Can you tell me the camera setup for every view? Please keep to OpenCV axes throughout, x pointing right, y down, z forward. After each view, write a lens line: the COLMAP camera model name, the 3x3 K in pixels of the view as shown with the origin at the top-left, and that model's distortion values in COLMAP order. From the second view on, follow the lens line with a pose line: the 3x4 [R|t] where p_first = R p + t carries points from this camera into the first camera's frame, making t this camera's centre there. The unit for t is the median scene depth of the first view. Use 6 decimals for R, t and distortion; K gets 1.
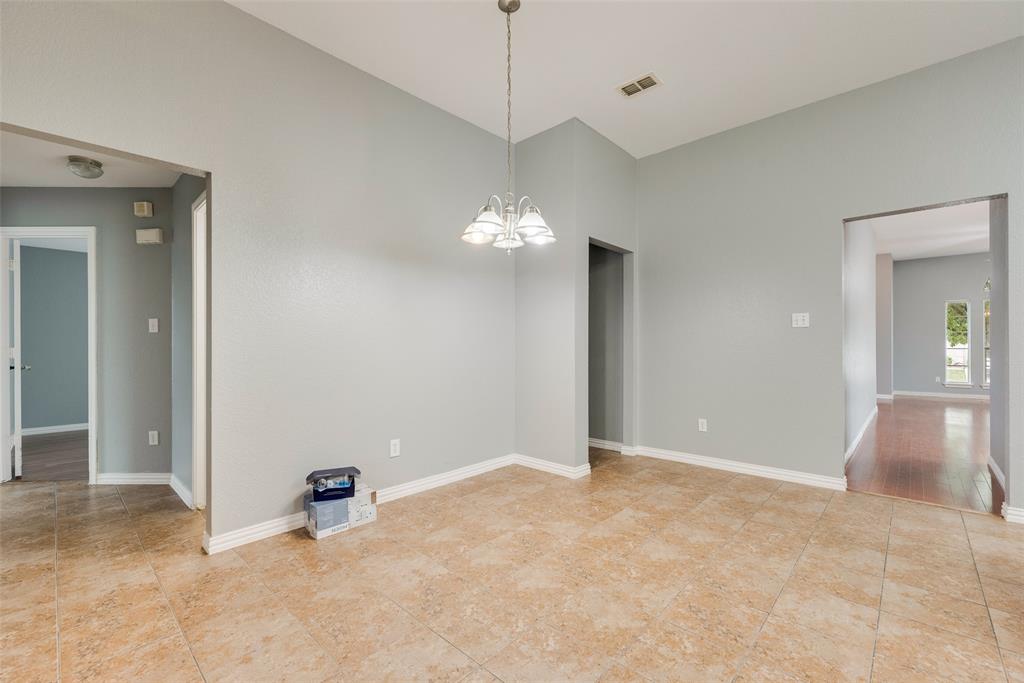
lens RADIAL K [[429.3, 0, 512.3], [0, 429.3, 345.9], [0, 0, 1]] dist [-0.000025, -0.000928]
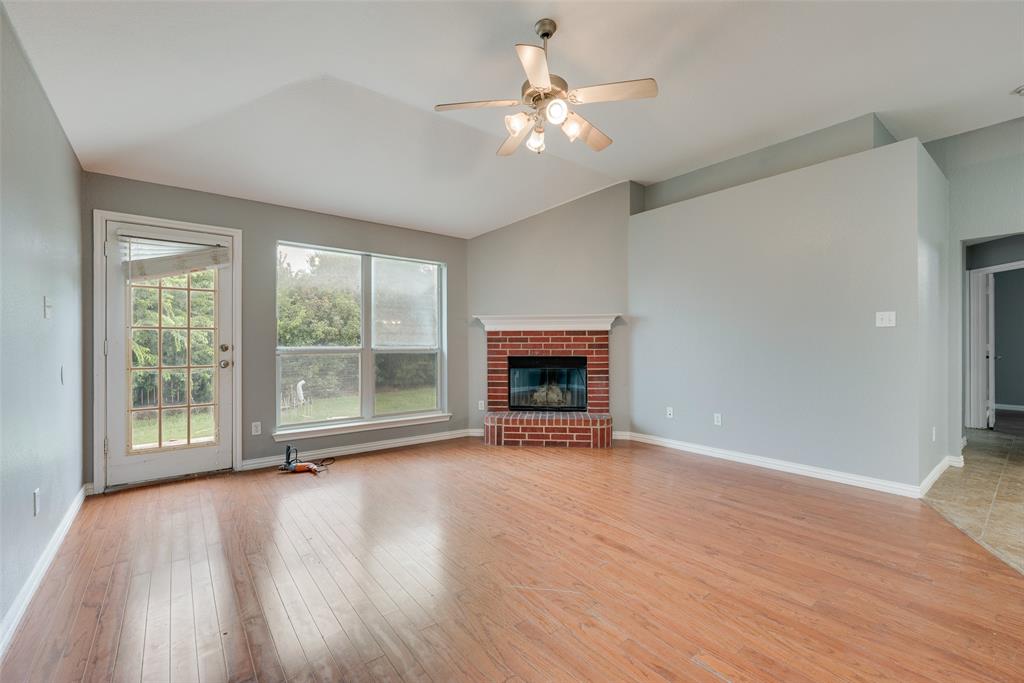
lens RADIAL K [[429.3, 0, 511.5], [0, 429.3, 343.8], [0, 0, 1]] dist [-0.000025, -0.000928]
pose [[-0.132450, 0.003542, -0.991183, 0.757277], [0.001713, 0.999993, 0.003344, -0.004392], [0.991188, -0.001255, -0.132456, -0.635371]]
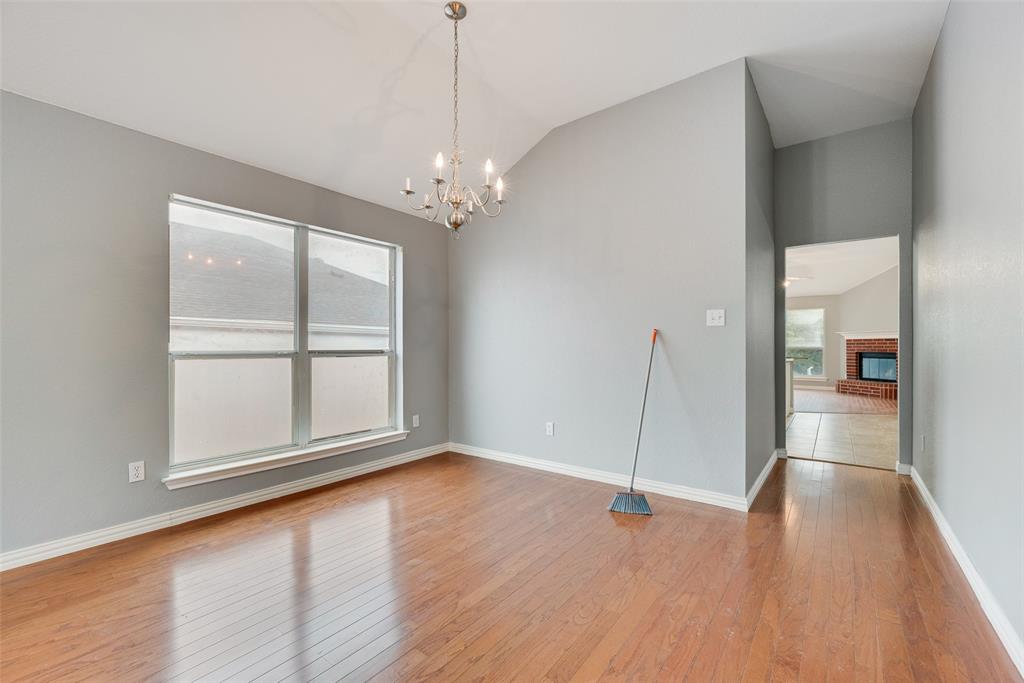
lens RADIAL K [[429.3, 0, 507.3], [0, 429.3, 342.8], [0, 0, 1]] dist [-0.000025, -0.000928]
pose [[-0.995021, 0.003631, -0.099596, 2.188715], [0.004518, 0.999952, -0.008685, -0.003820], [0.099559, -0.009091, -0.994990, 2.317700]]
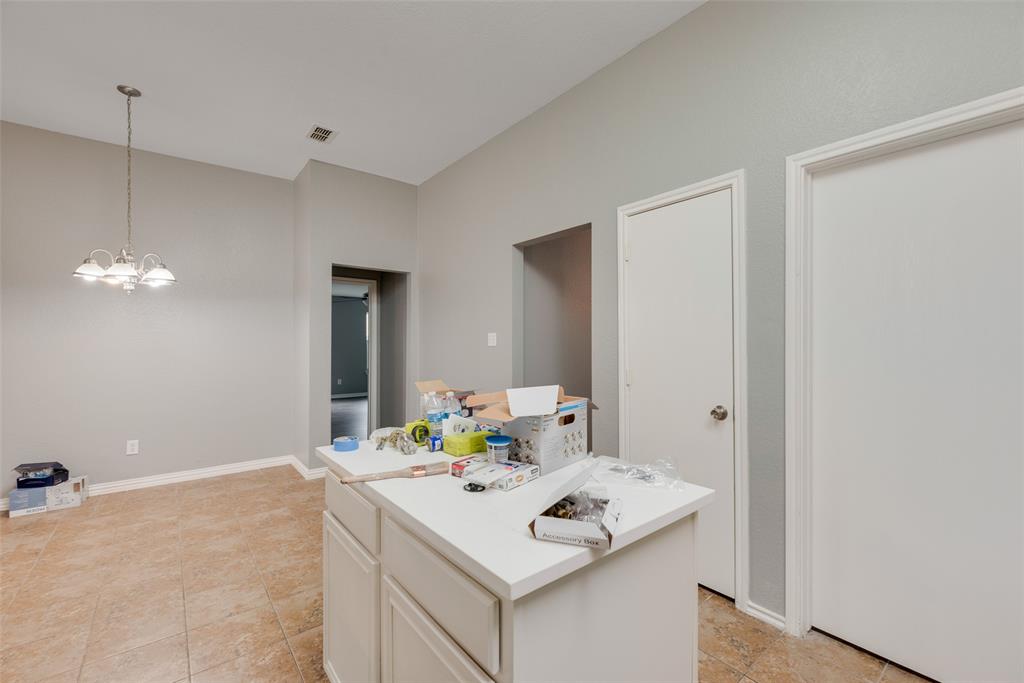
lens RADIAL K [[429.3, 0, 510.7], [0, 429.3, 343.0], [0, 0, 1]] dist [-0.000025, -0.000928]
pose [[0.989604, -0.000261, -0.143820, 1.032798], [0.000721, 0.999995, 0.003147, -0.064913], [0.143818, -0.003218, 0.989599, -0.047440]]
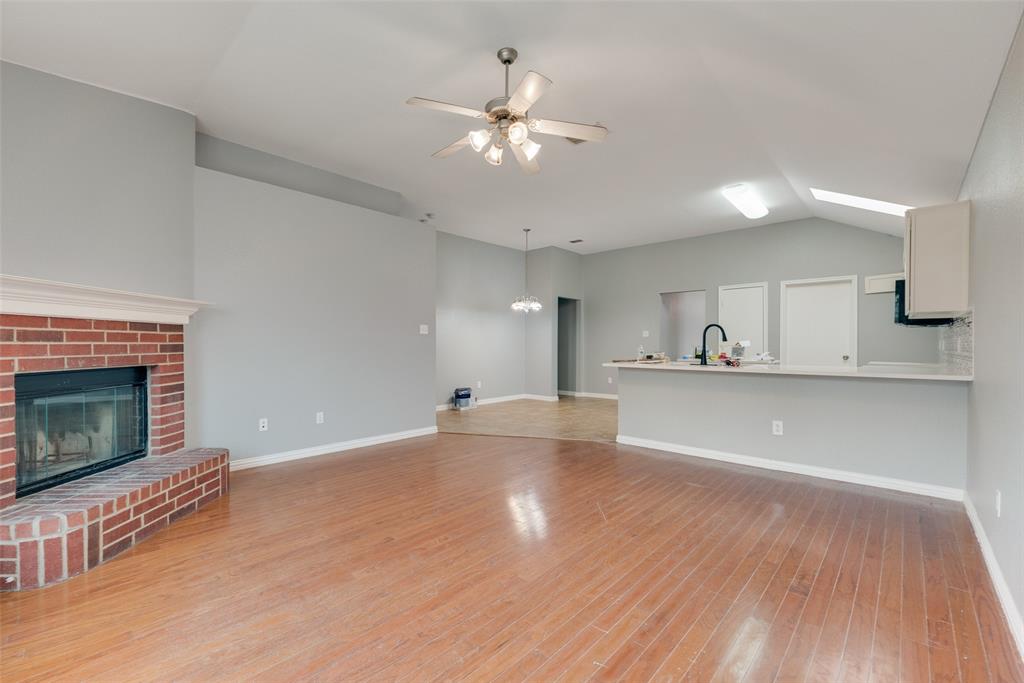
lens RADIAL K [[429.3, 0, 508.9], [0, 429.3, 349.1], [0, 0, 1]] dist [-0.000025, -0.000928]
pose [[0.999939, 0.001410, 0.010940, -0.135433], [-0.001530, 0.999938, 0.010992, 0.000049], [-0.010924, -0.011008, 0.999880, -1.643491]]
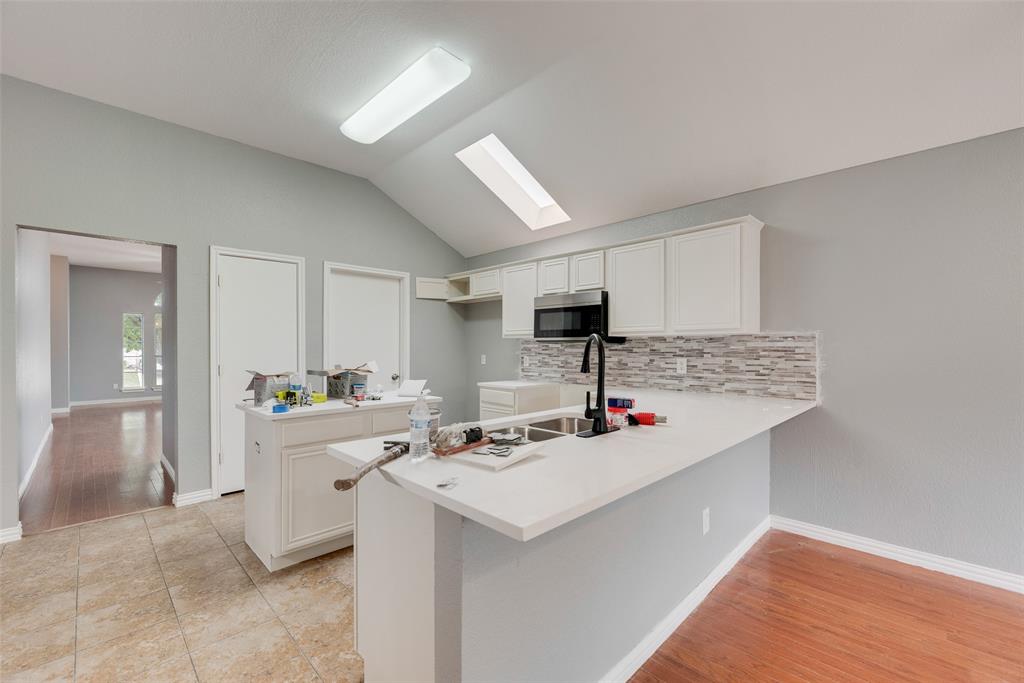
lens RADIAL K [[429.3, 0, 515.7], [0, 429.3, 344.6], [0, 0, 1]] dist [-0.000025, -0.000928]
pose [[0.034218, 0.003304, 0.999409, -0.062382], [0.001902, 0.999993, -0.003371, -0.056615], [-0.999413, 0.002016, 0.034211, -0.032784]]
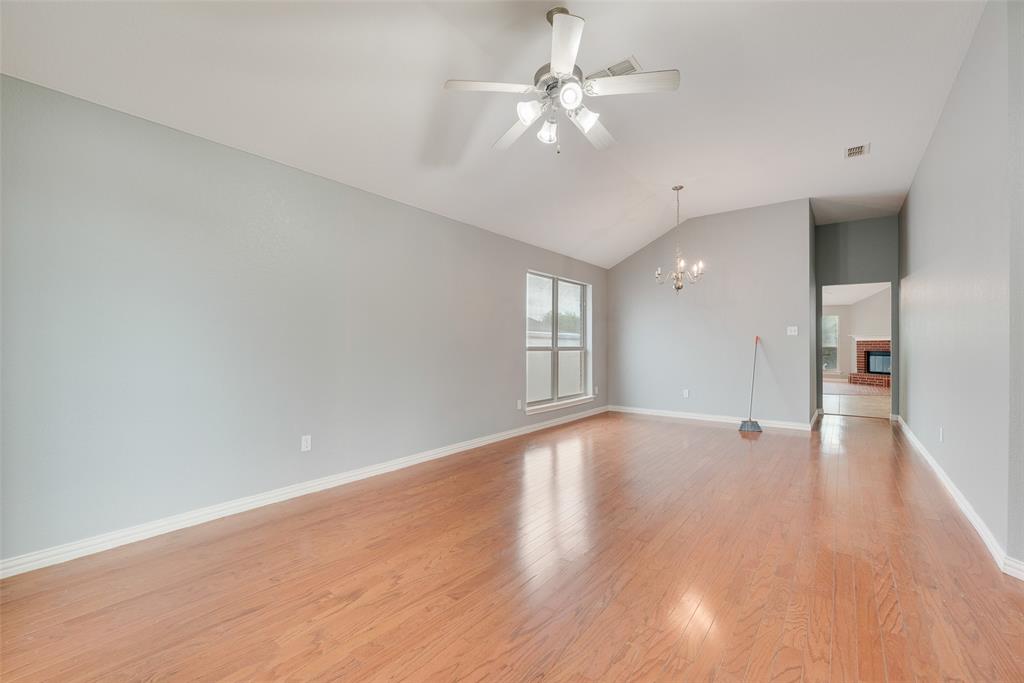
lens RADIAL K [[429.3, 0, 508.5], [0, 429.3, 339.2], [0, 0, 1]] dist [-0.000025, -0.000928]
pose [[-0.995802, -0.001188, -0.091528, 3.068189], [0.000111, 0.999899, -0.014187, -0.004818], [0.091536, -0.014138, -0.995701, 3.184539]]
